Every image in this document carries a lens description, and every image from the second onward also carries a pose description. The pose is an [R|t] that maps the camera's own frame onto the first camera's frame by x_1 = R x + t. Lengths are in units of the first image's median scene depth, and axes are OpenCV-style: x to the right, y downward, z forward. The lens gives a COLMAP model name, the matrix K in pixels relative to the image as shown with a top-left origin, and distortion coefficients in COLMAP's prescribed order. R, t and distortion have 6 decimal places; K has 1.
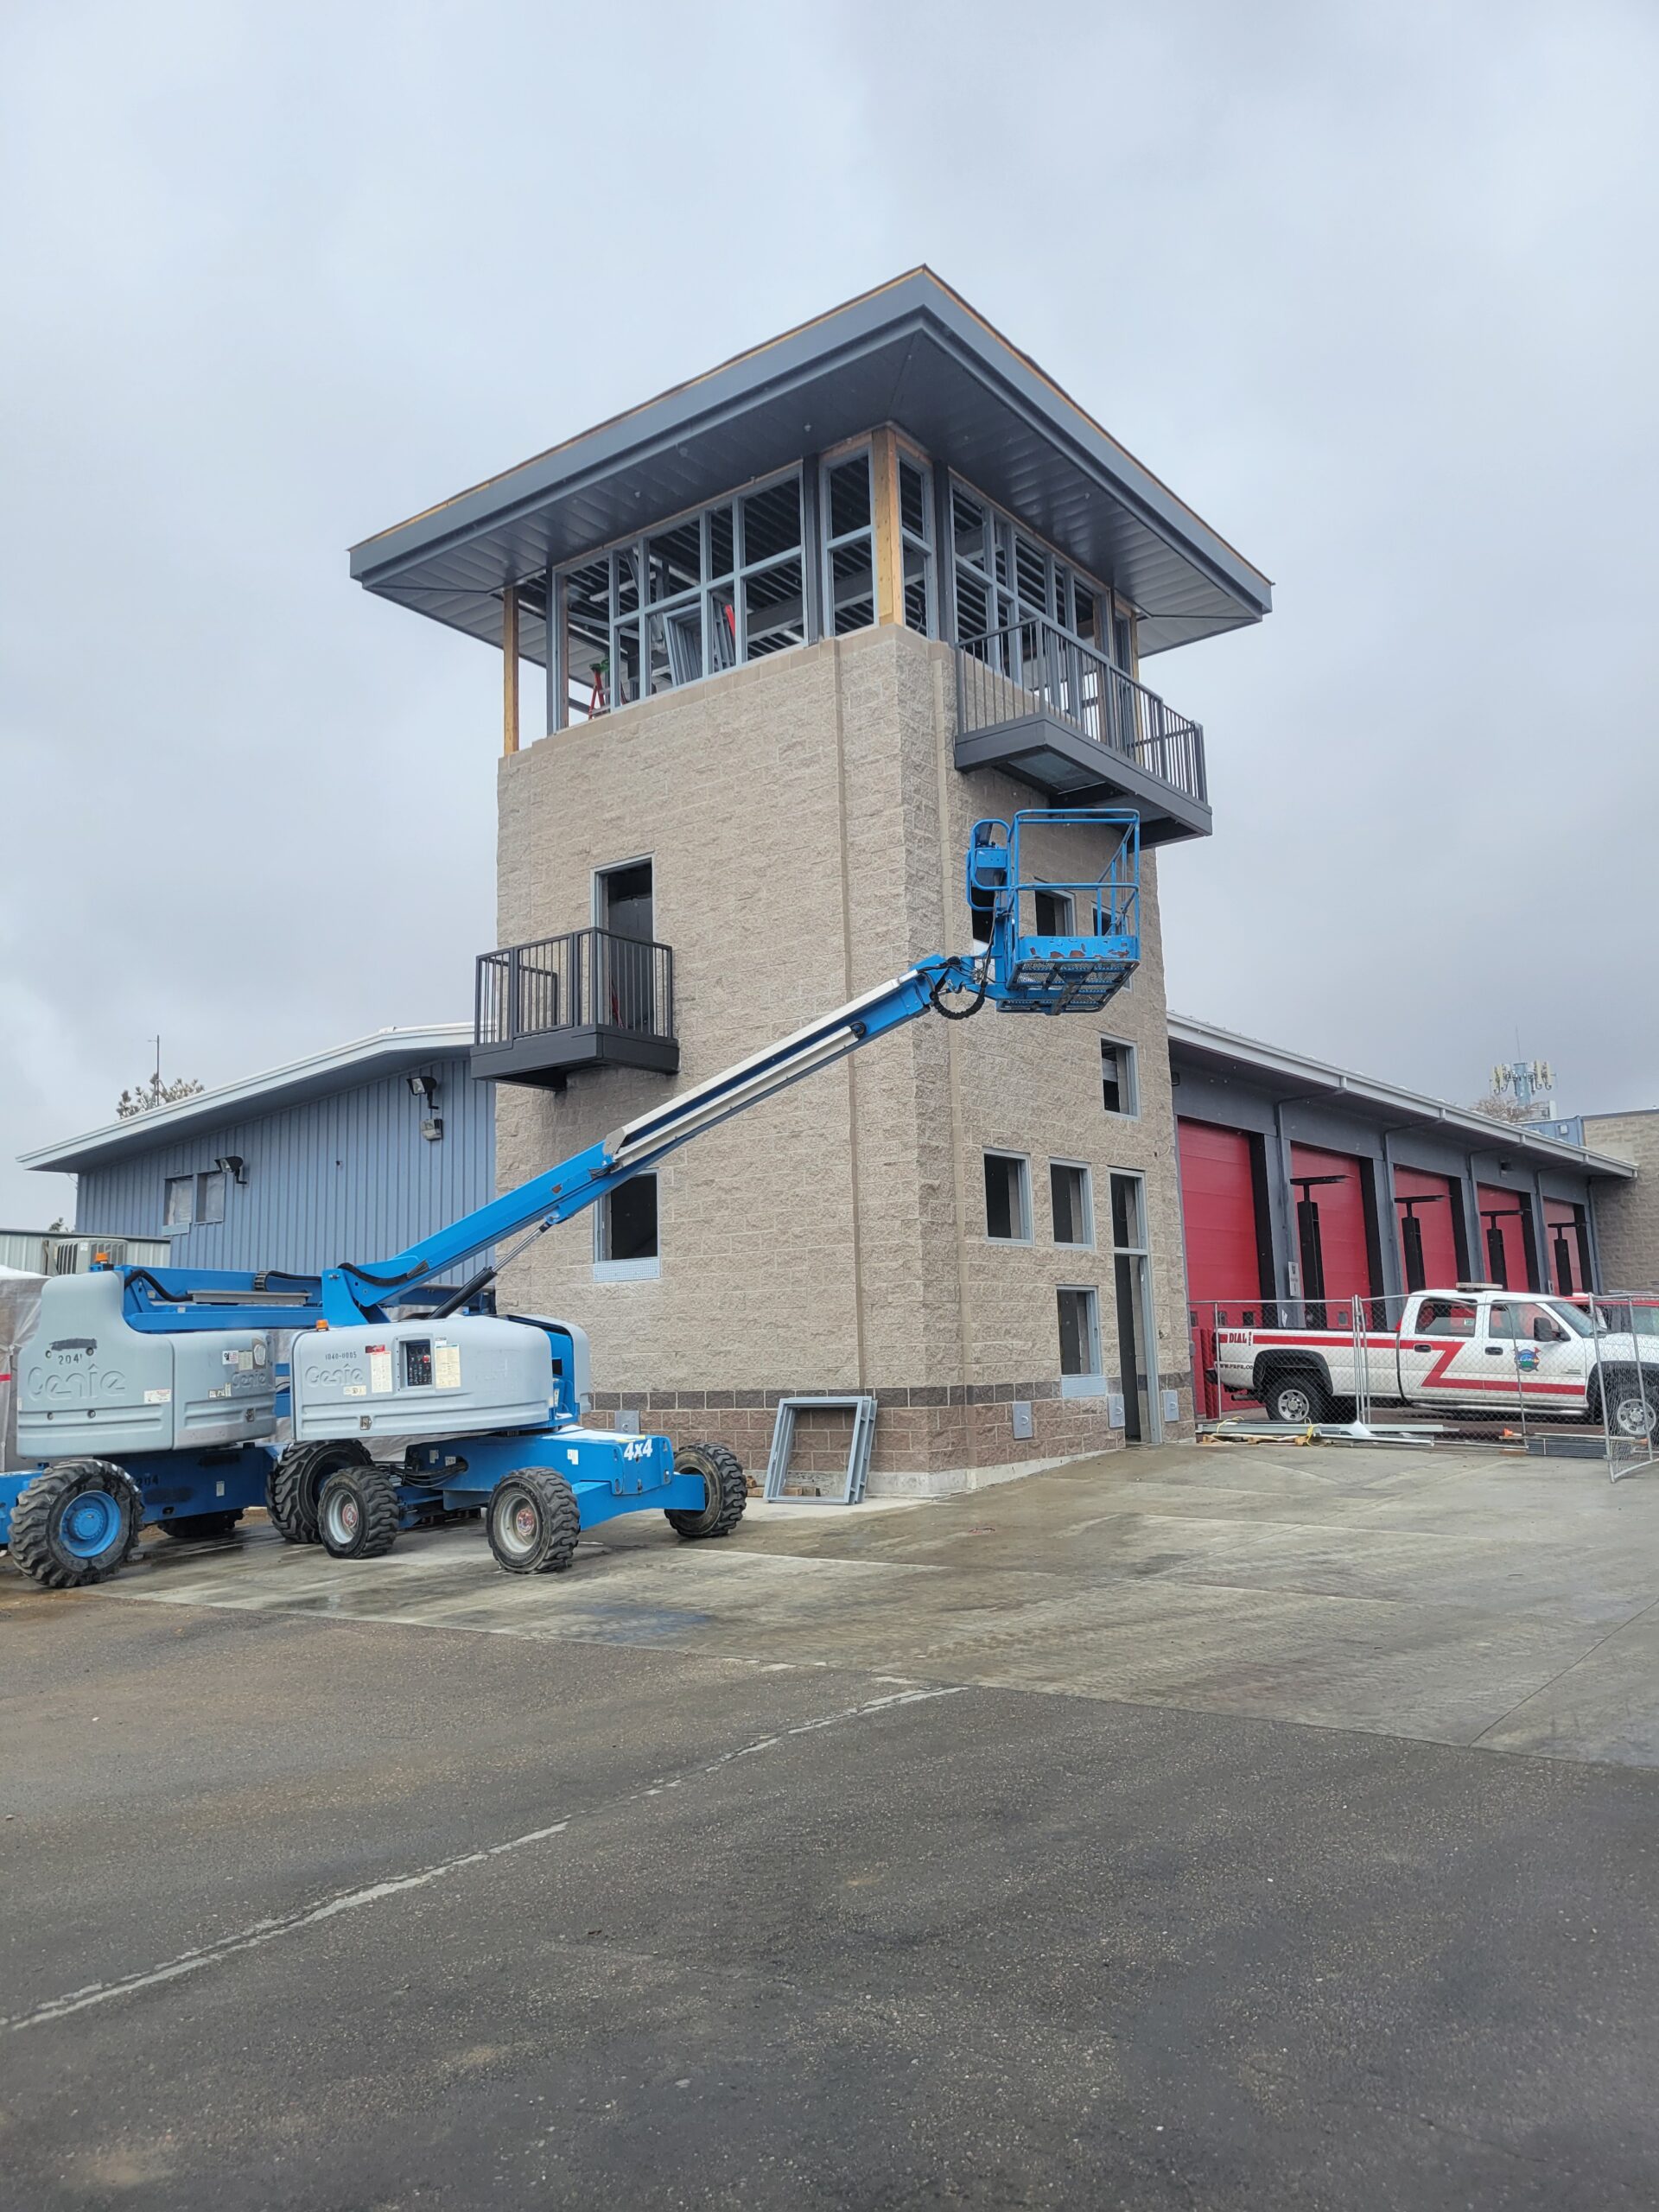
lens RADIAL K [[1643.8, 0, 843.6], [0, 1643.8, 1046.3], [0, 0, 1]] dist [0.063860, -0.004104]
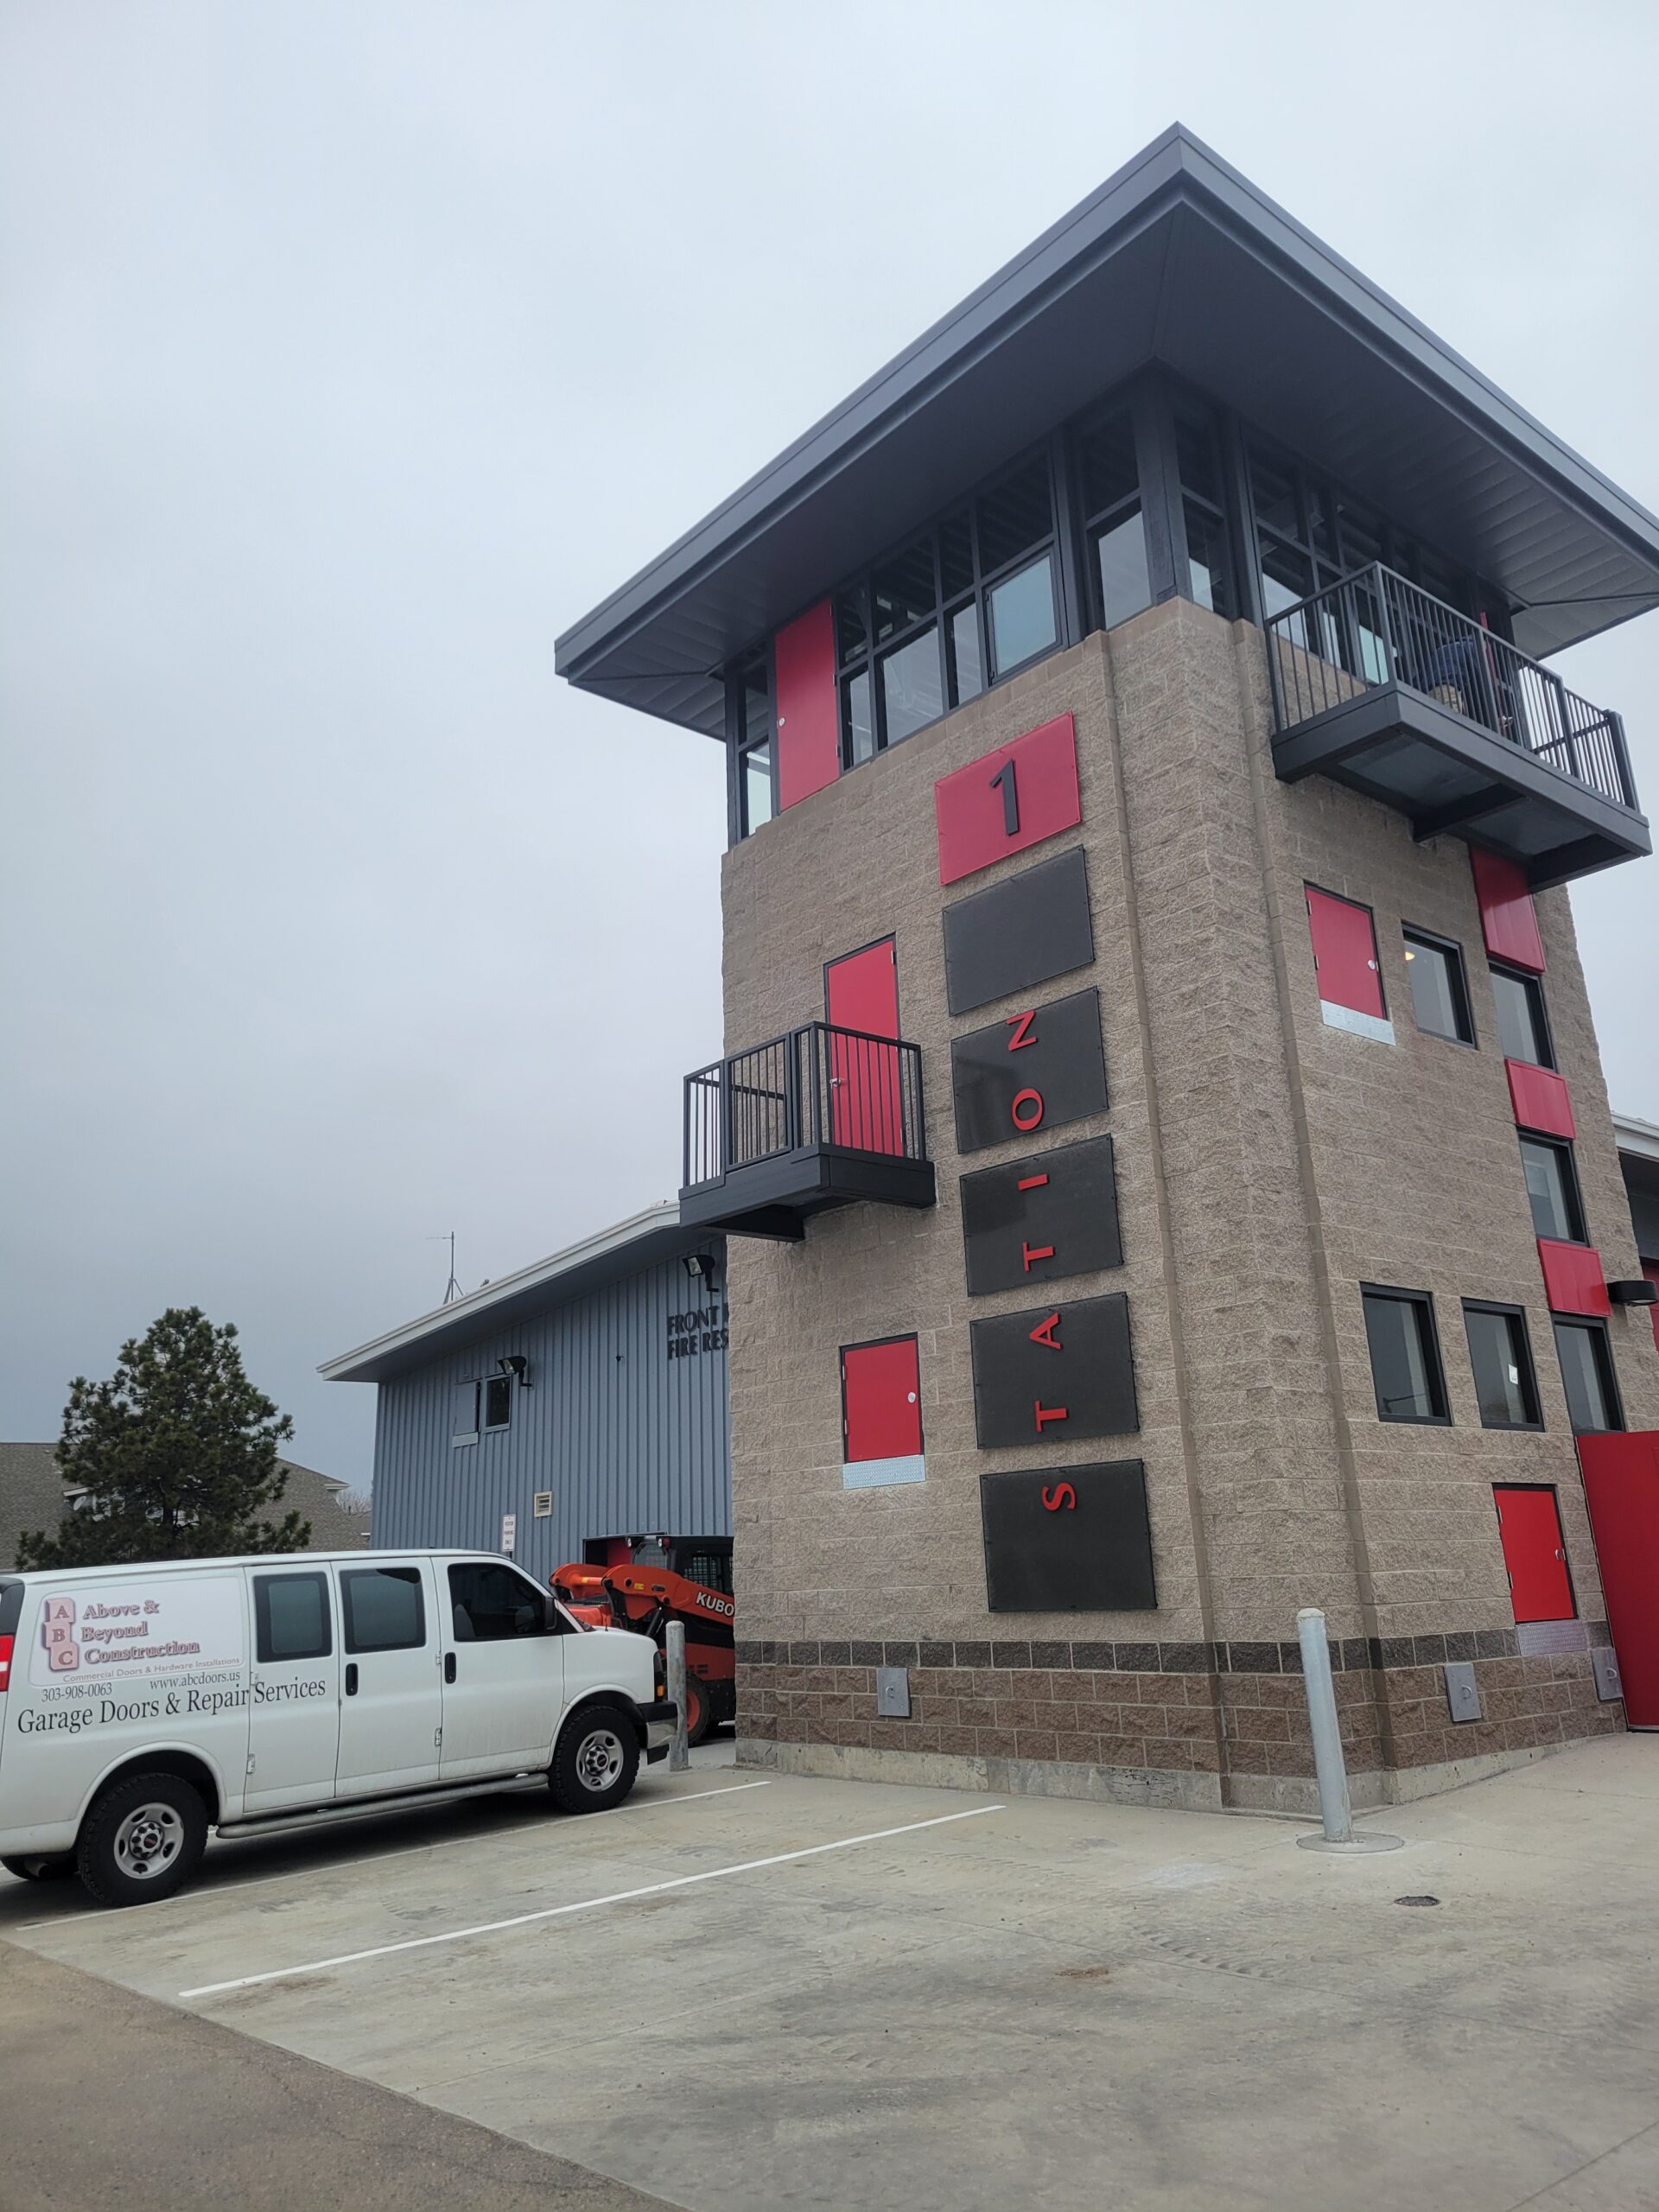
lens RADIAL K [[1643.8, 0, 843.6], [0, 1643.8, 1046.3], [0, 0, 1]] dist [0.063860, -0.004104]
pose [[0.975020, -0.076701, -0.208452, 0.023368], [0.051064, 0.990753, -0.125706, 0.037152], [0.216166, 0.111921, 0.969920, 0.242211]]
